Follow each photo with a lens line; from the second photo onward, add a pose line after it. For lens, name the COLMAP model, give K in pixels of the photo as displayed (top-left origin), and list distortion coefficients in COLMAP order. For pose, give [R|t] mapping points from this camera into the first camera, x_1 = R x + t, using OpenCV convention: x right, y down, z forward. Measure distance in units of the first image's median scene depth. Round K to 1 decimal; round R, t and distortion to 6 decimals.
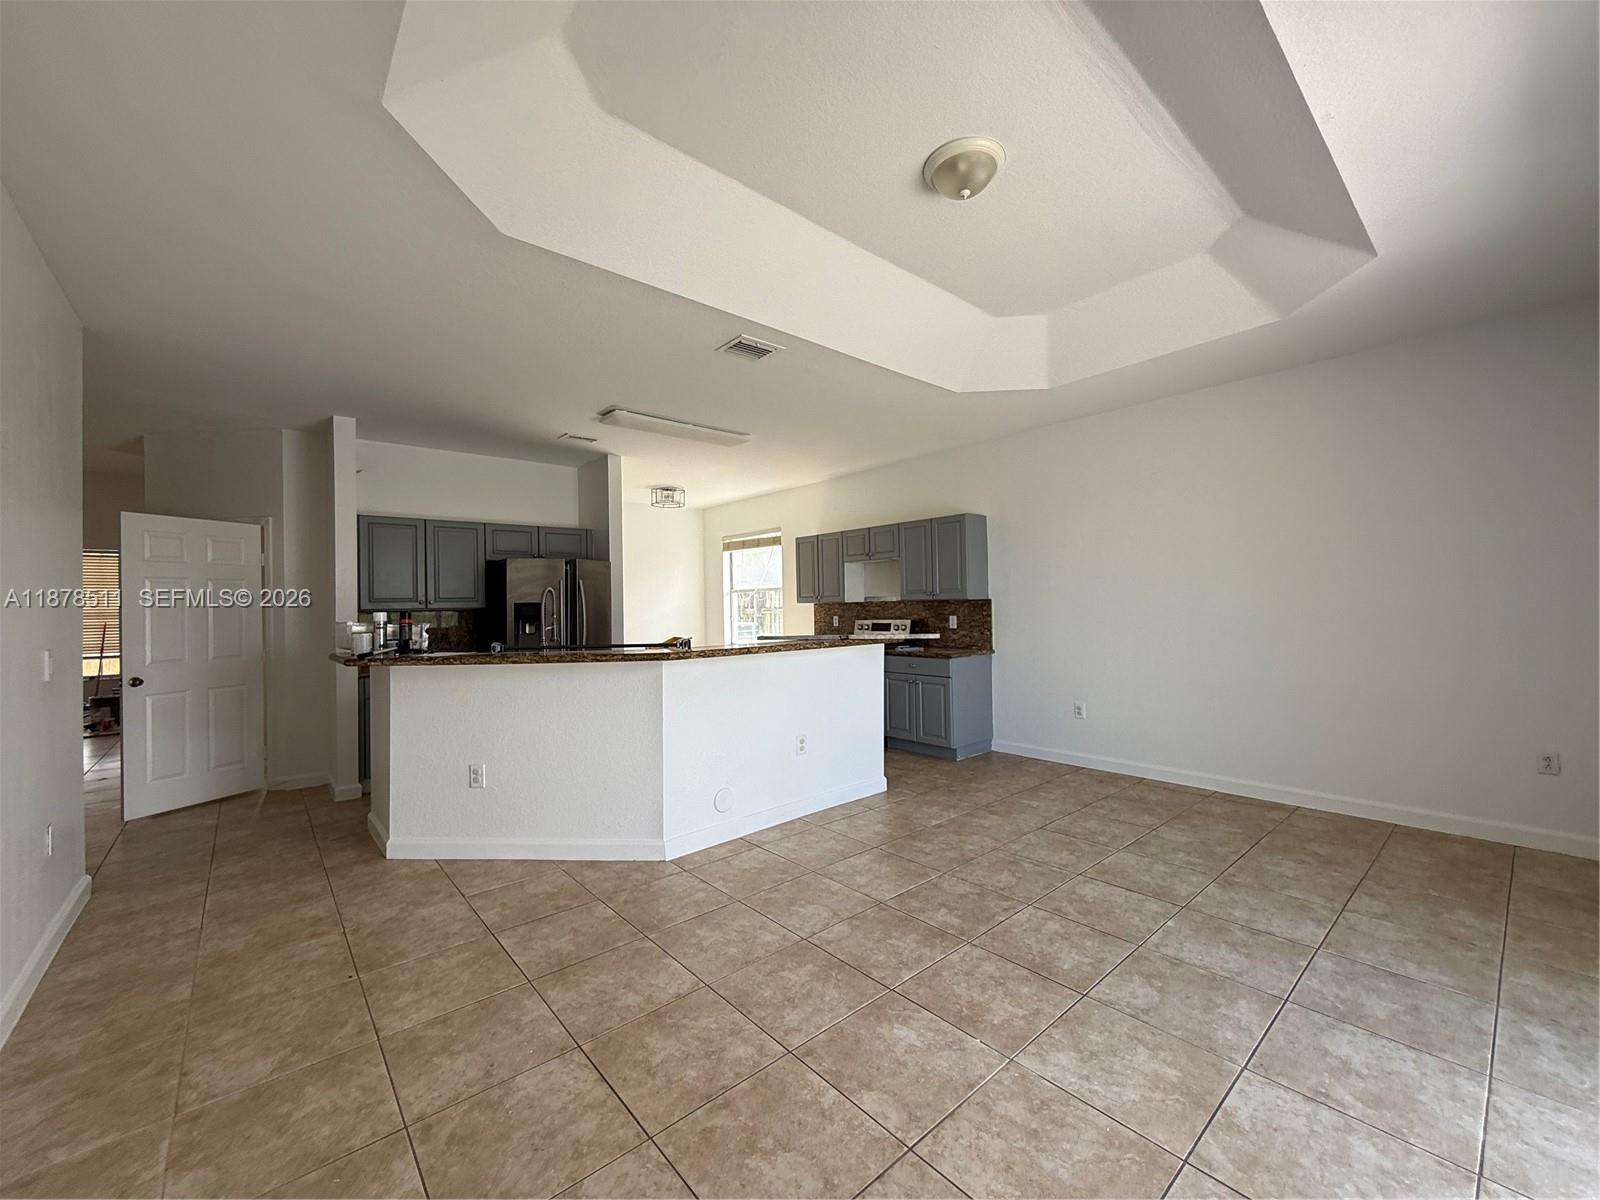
lens RADIAL K [[639.6, 0, 799.3], [0, 639.6, 596.7], [0, 0, 1]] dist [-0.000200, 0.000136]
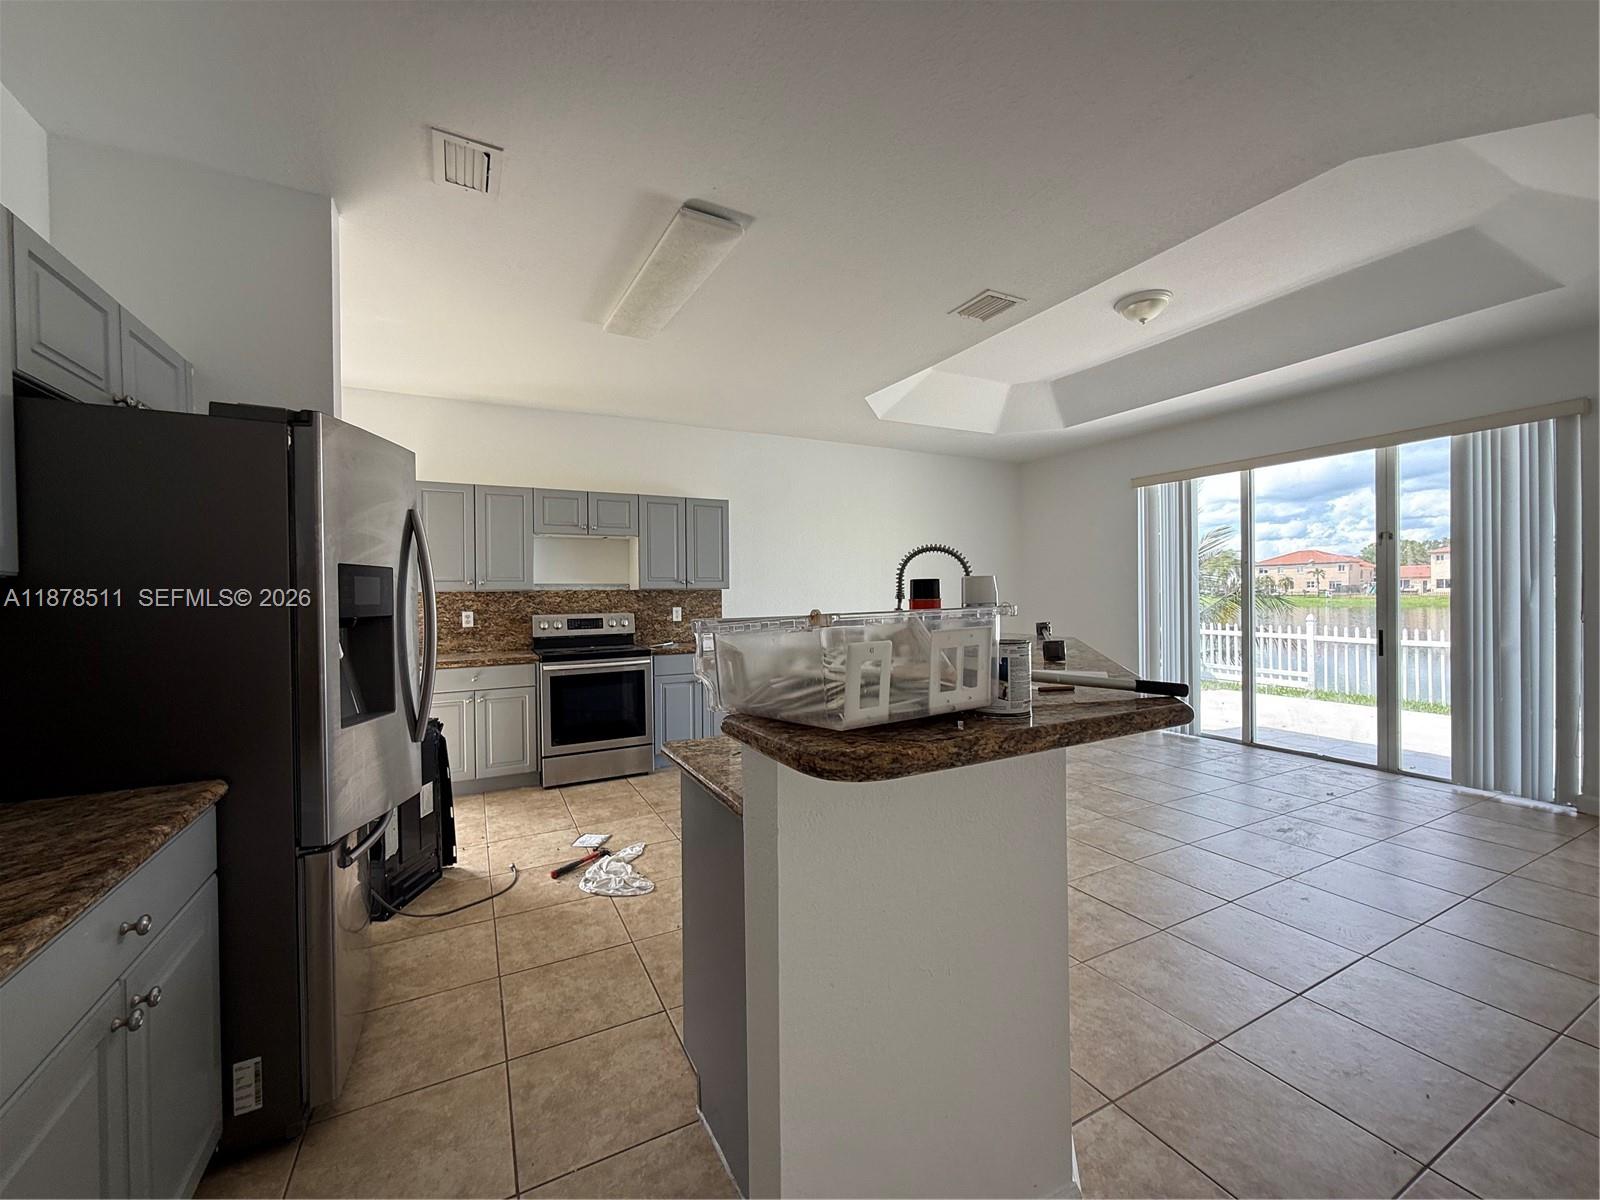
lens RADIAL K [[643.8, 0, 800.0], [0, 643.8, 600.0], [0, 0, 1]] dist [-0.001807, -0.000253]
pose [[0.228340, 0.008685, 0.973543, -0.552839], [-0.007685, 0.999945, -0.007118, 0.022369], [-0.973551, -0.005856, 0.228395, 0.563563]]
